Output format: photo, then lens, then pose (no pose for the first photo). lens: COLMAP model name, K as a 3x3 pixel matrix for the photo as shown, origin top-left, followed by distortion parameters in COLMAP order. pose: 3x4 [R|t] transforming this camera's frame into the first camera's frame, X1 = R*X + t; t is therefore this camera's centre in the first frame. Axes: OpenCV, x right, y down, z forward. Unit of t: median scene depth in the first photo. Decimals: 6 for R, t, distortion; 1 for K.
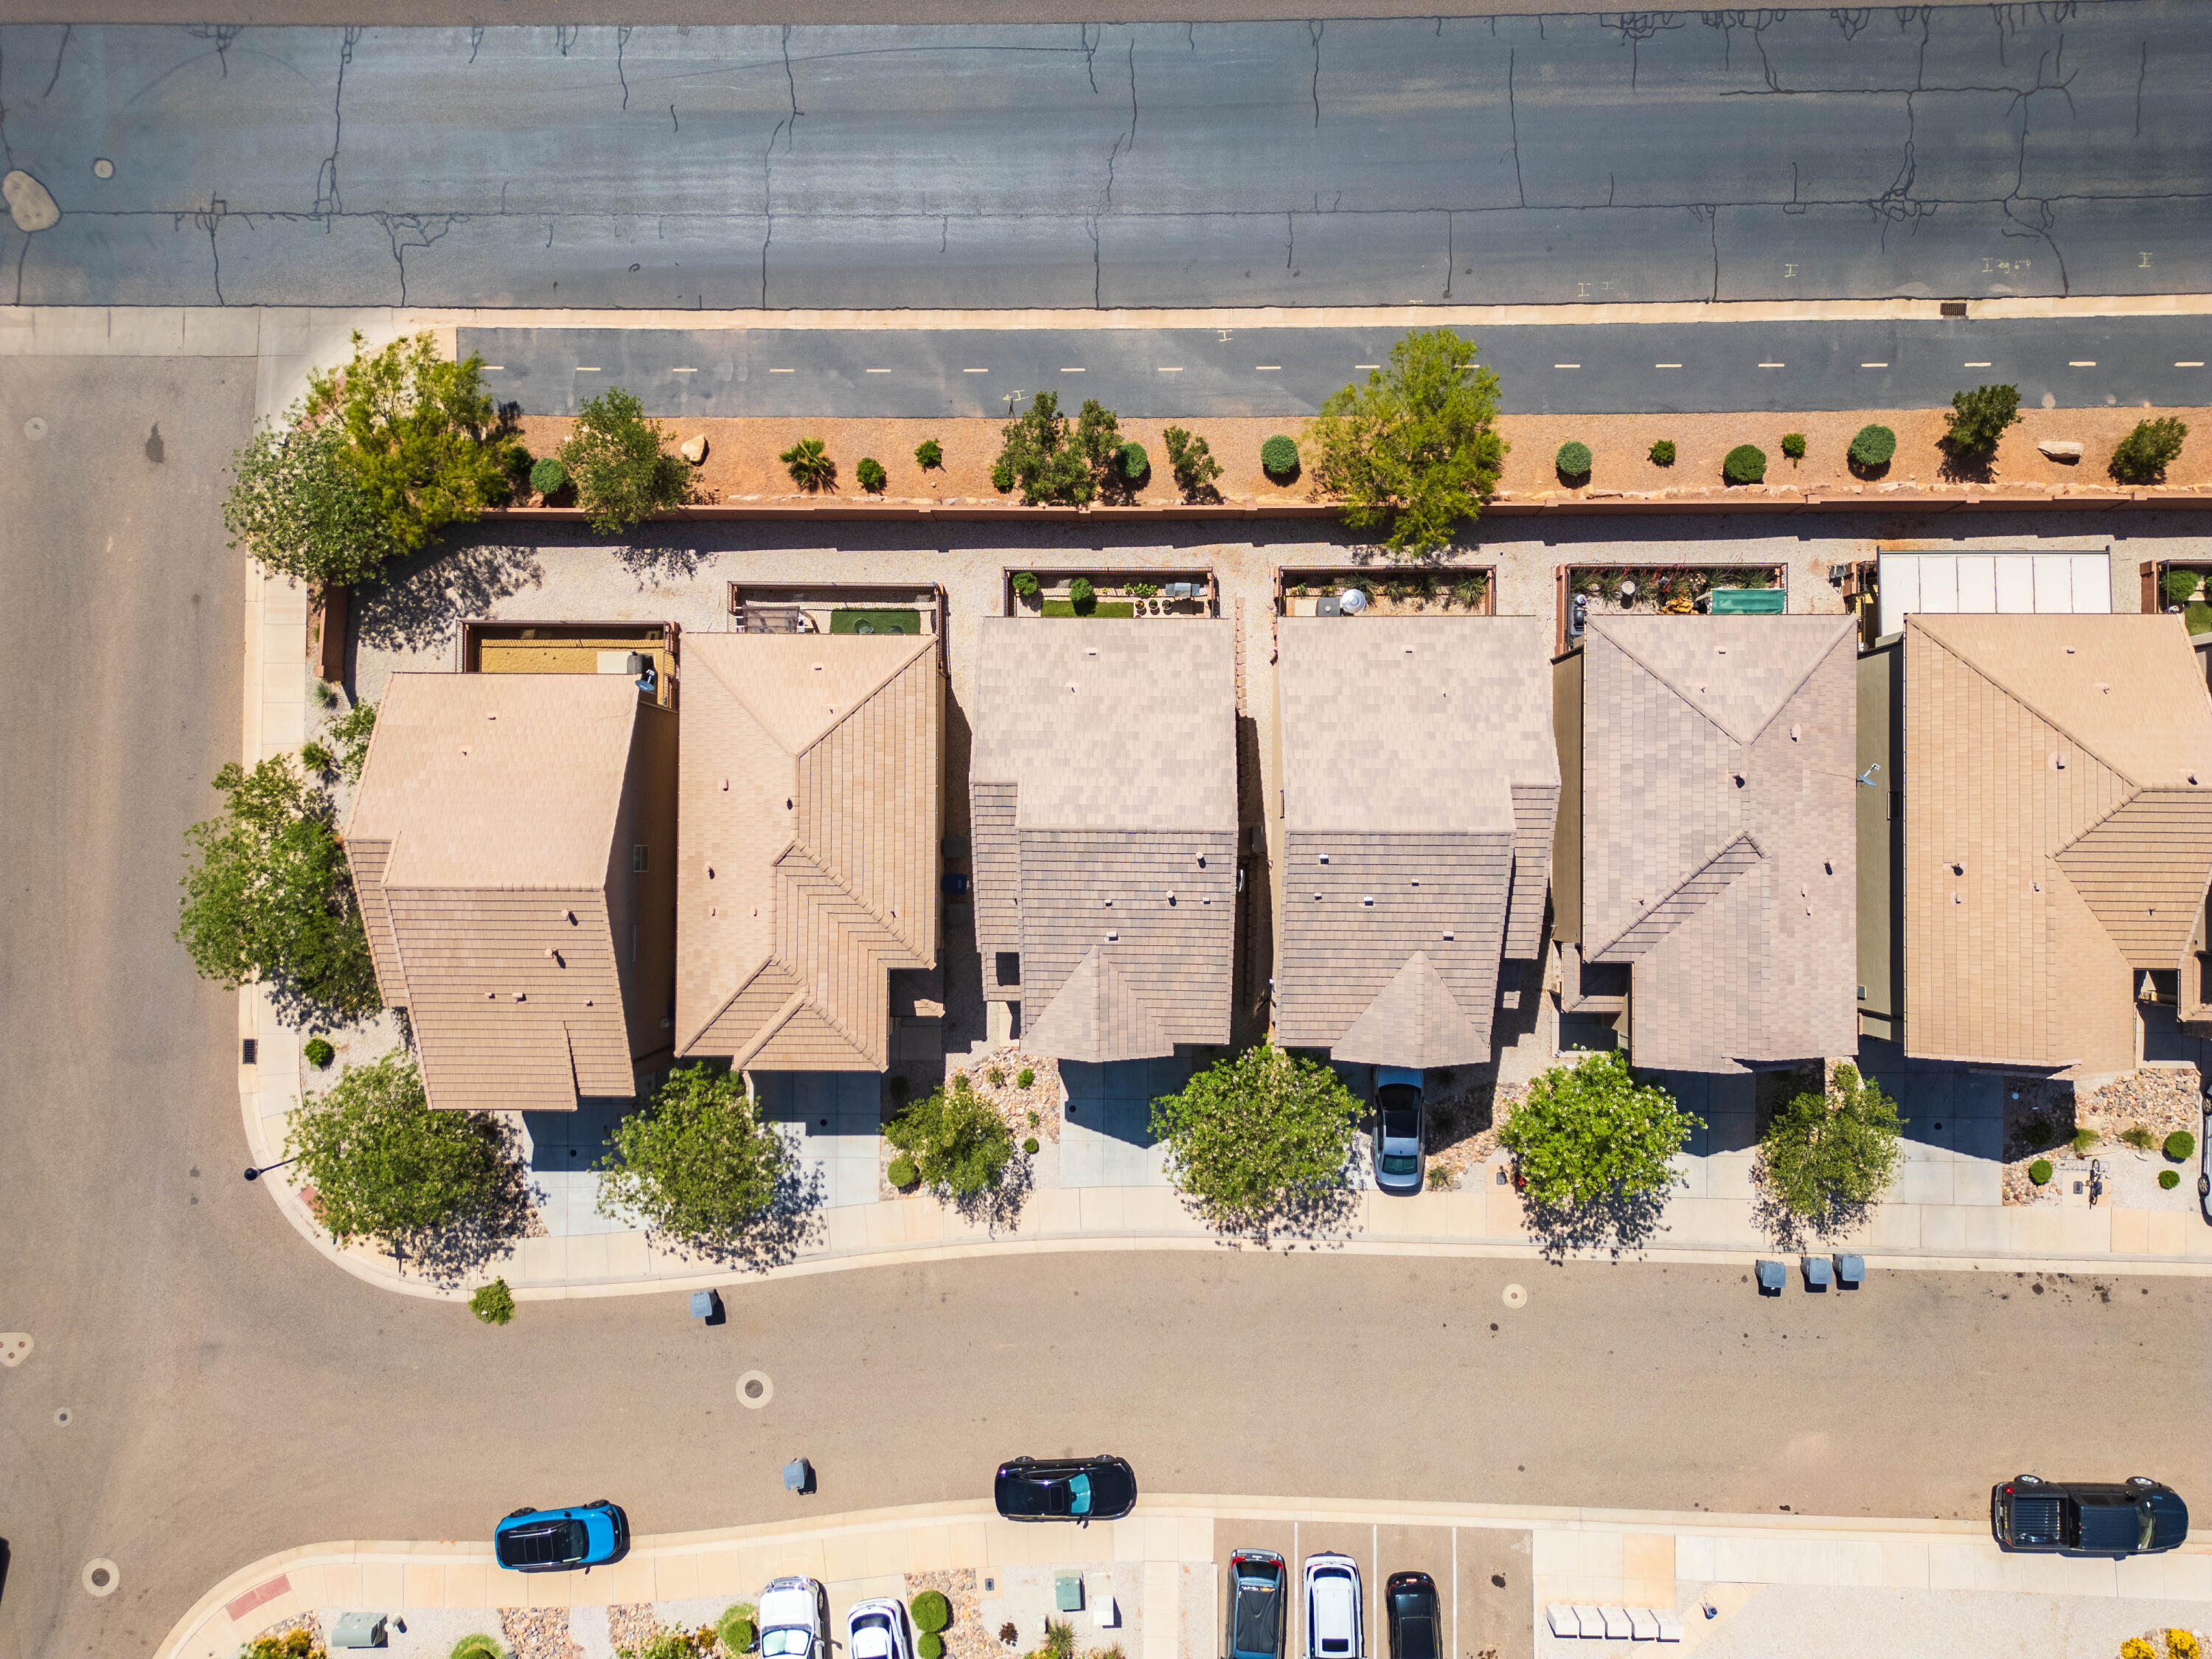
lens RADIAL K [[1553.7, 0, 1094.3], [0, 1553.7, 850.4], [0, 0, 1]] dist [0.075292, -0.069802]
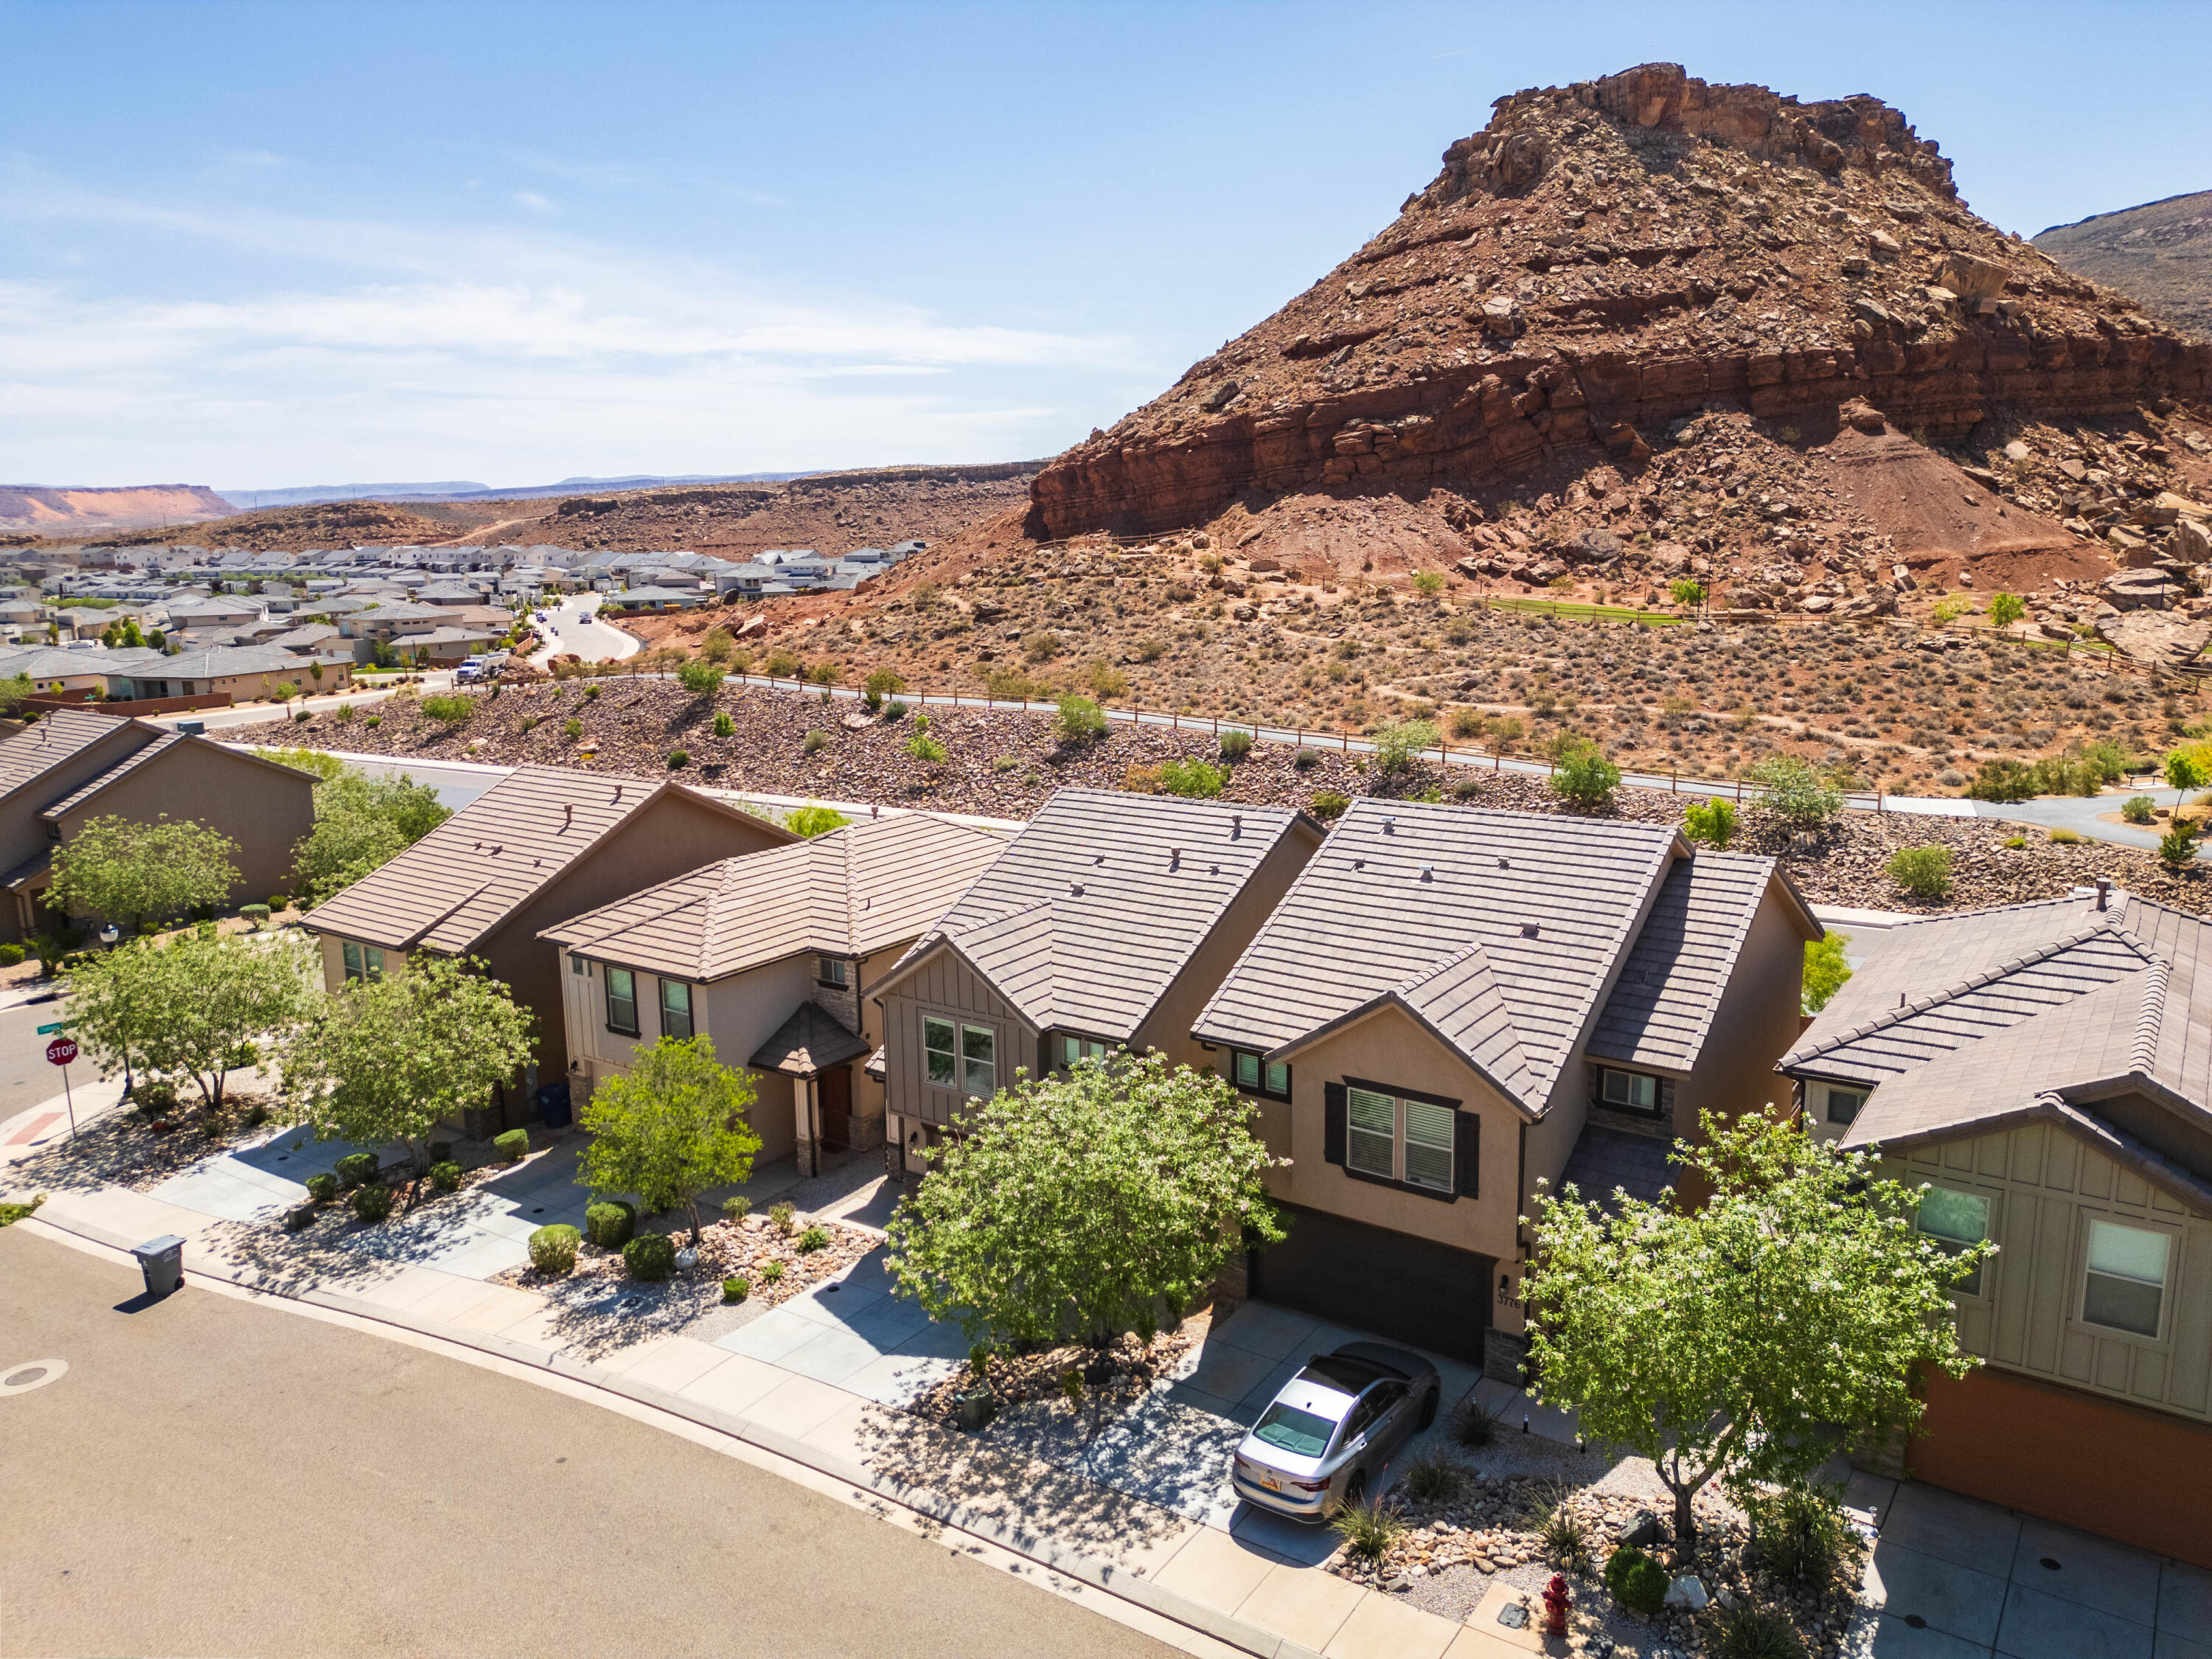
lens RADIAL K [[1553.7, 0, 1104.1], [0, 1553.7, 833.4], [0, 0, 1]] dist [0.075292, -0.069802]
pose [[0.819703, 0.114686, -0.561190, 0.368523], [-0.572621, 0.187797, -0.798021, 0.535171], [0.013868, 0.975489, 0.219609, 0.714774]]
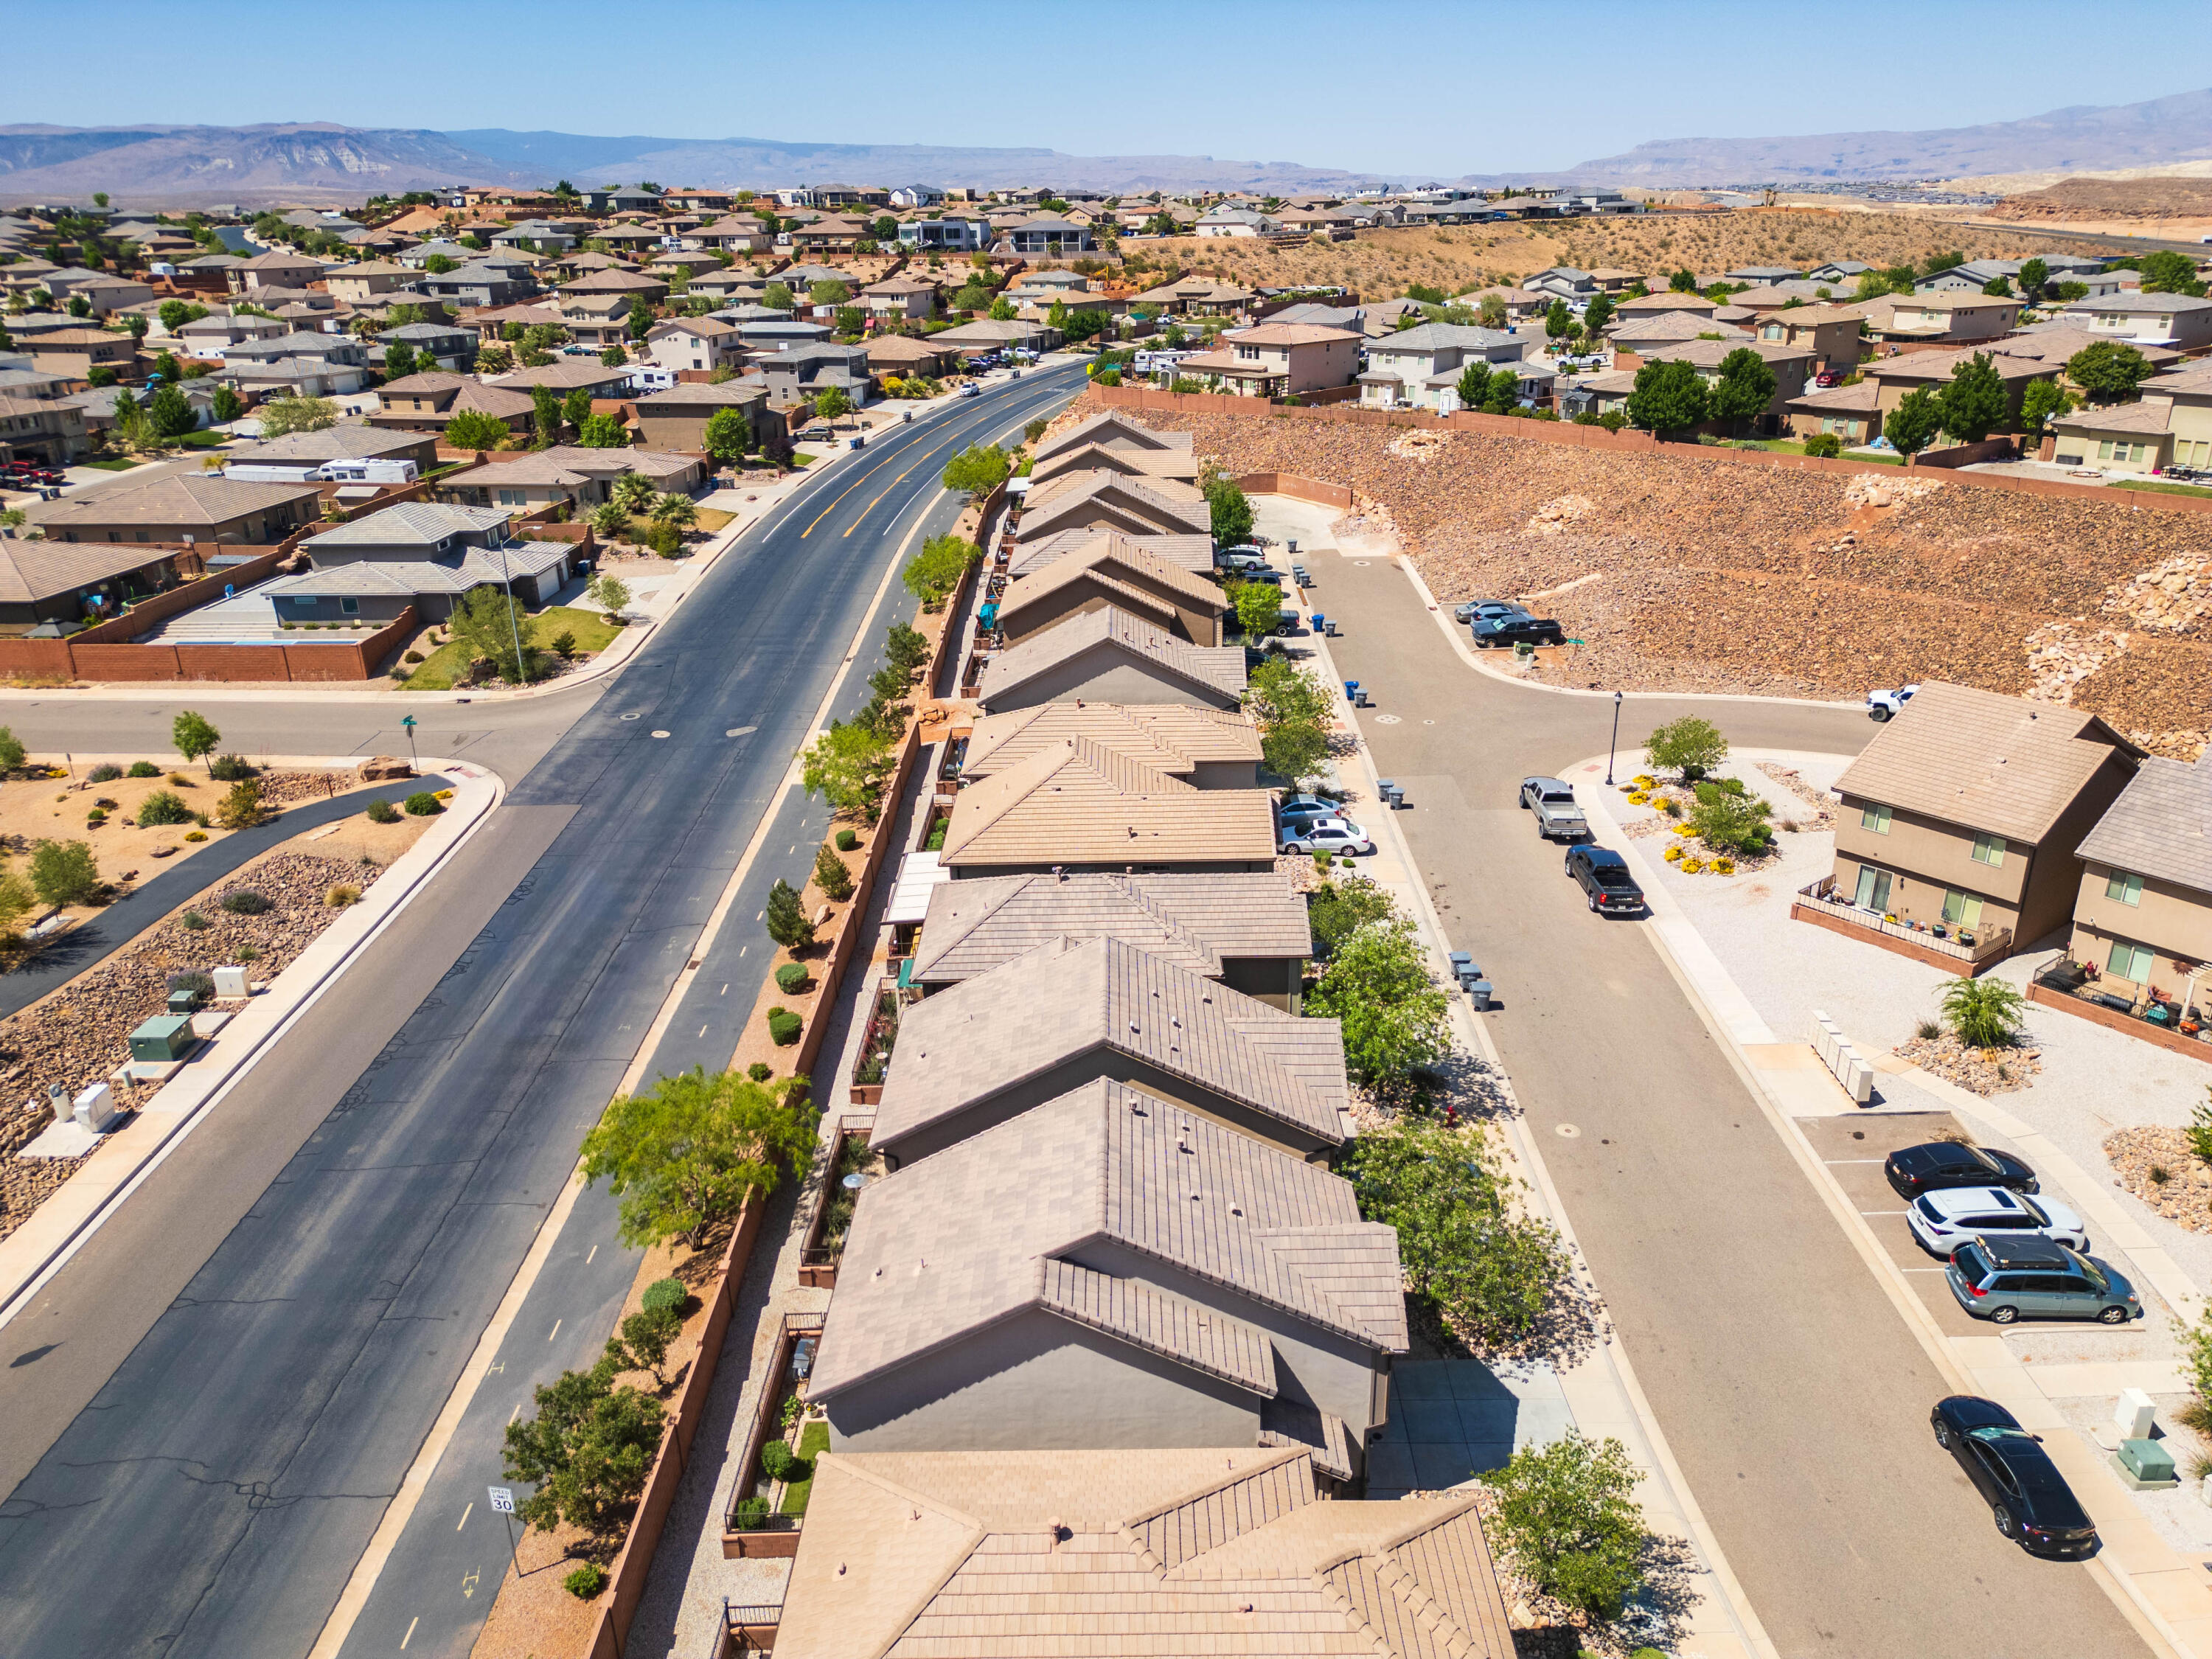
lens RADIAL K [[1553.7, 0, 1101.1], [0, 1553.7, 829.4], [0, 0, 1]] dist [0.075292, -0.069802]
pose [[-0.000817, -0.354621, 0.935010, -0.595479], [0.999997, 0.001786, 0.001551, -0.017020], [-0.002220, 0.935009, 0.354618, 0.457933]]
